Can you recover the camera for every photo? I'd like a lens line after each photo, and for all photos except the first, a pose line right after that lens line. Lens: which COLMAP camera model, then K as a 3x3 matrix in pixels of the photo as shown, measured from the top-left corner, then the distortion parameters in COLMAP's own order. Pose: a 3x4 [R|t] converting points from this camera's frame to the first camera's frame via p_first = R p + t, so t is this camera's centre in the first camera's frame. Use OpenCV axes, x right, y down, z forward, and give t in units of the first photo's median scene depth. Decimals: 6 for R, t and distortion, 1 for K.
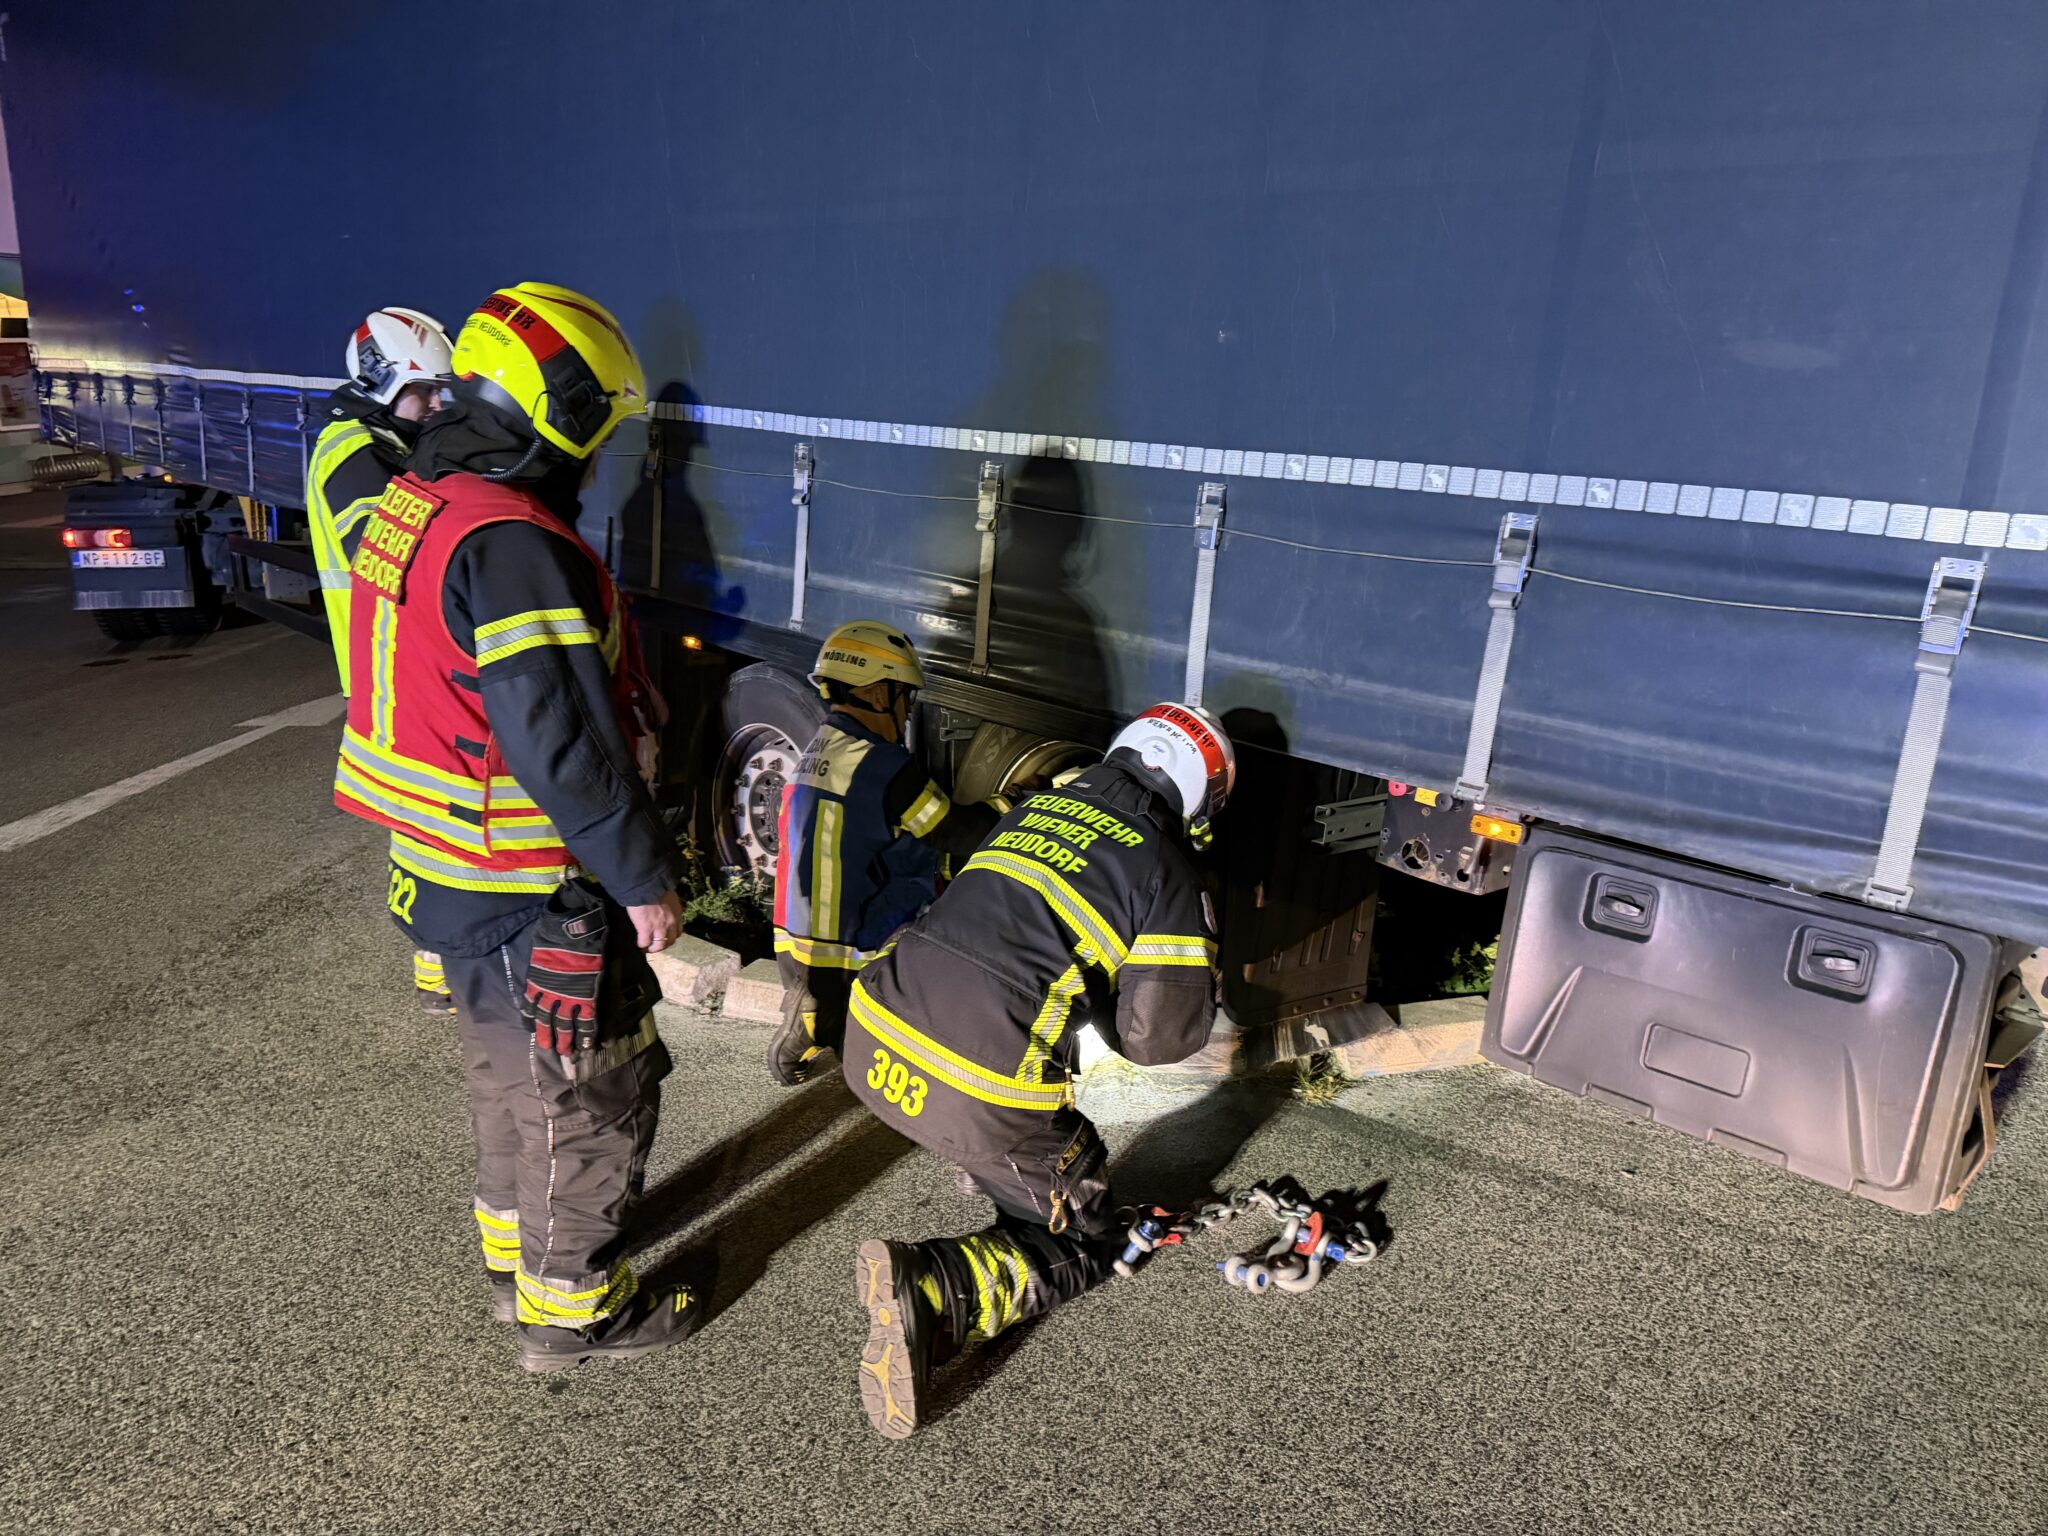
lens RADIAL K [[1442.7, 0, 1024.0], [0, 1442.7, 768.0], [0, 0, 1]] dist [-0.001918, -0.000603]
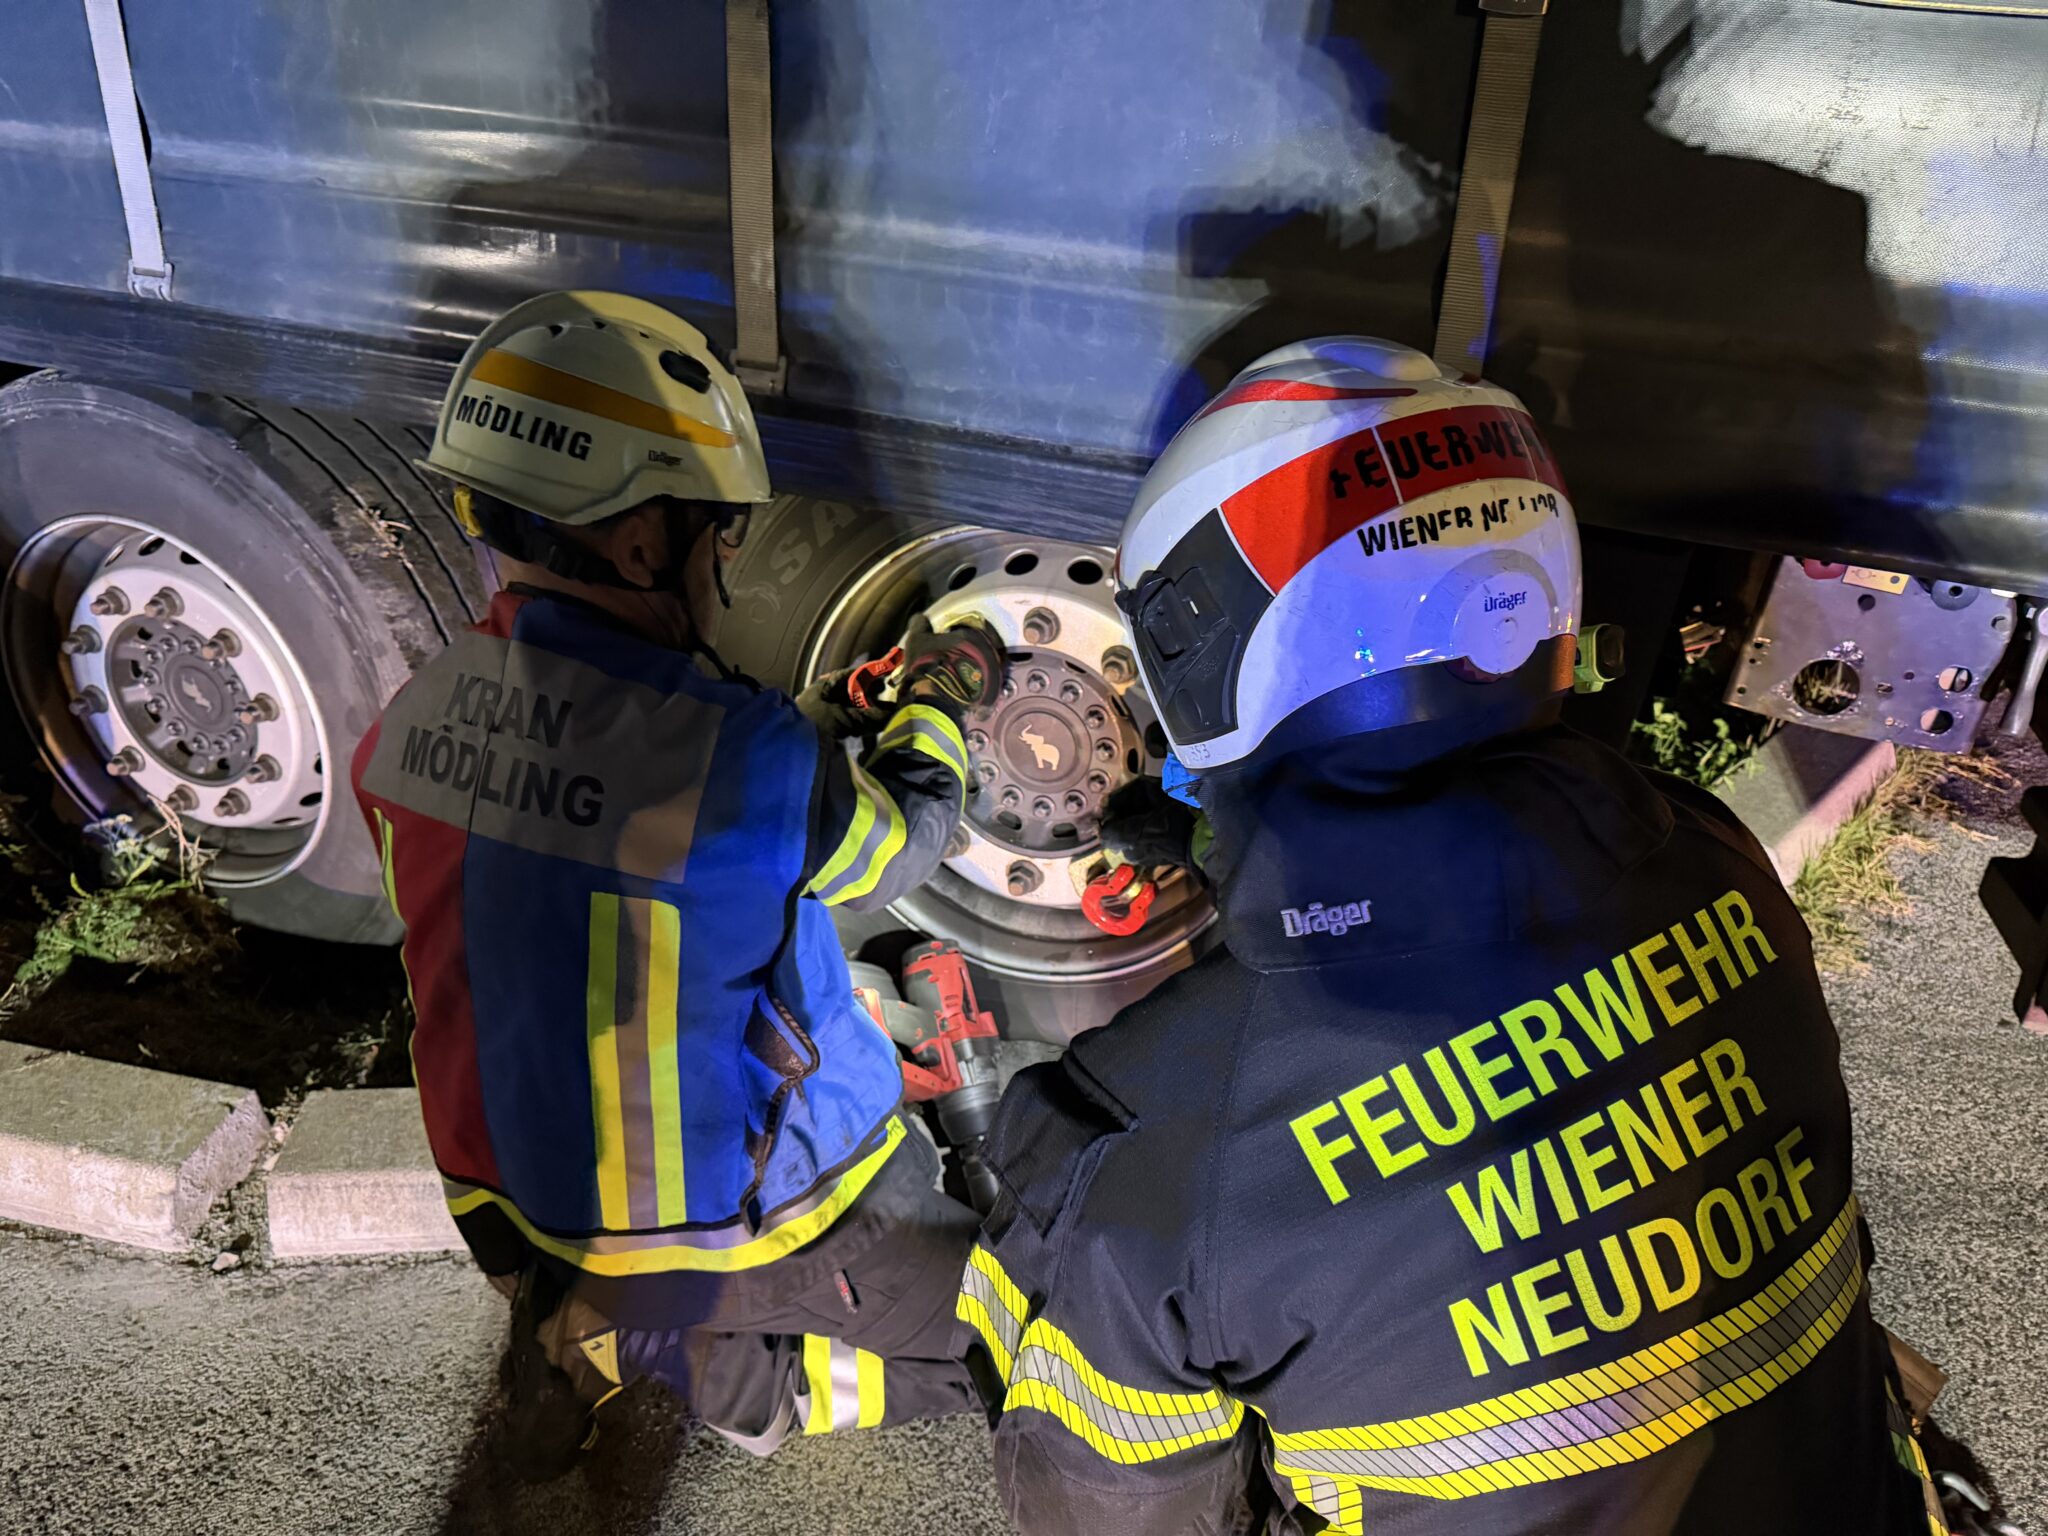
lens RADIAL K [[1442.7, 0, 1024.0], [0, 1442.7, 768.0], [0, 0, 1]] dist [-0.001918, -0.000603]
pose [[0.885508, -0.234403, 0.401163, -0.125056], [0.098881, 0.938707, 0.330229, -0.074355], [-0.453981, -0.252753, 0.854410, 0.476075]]
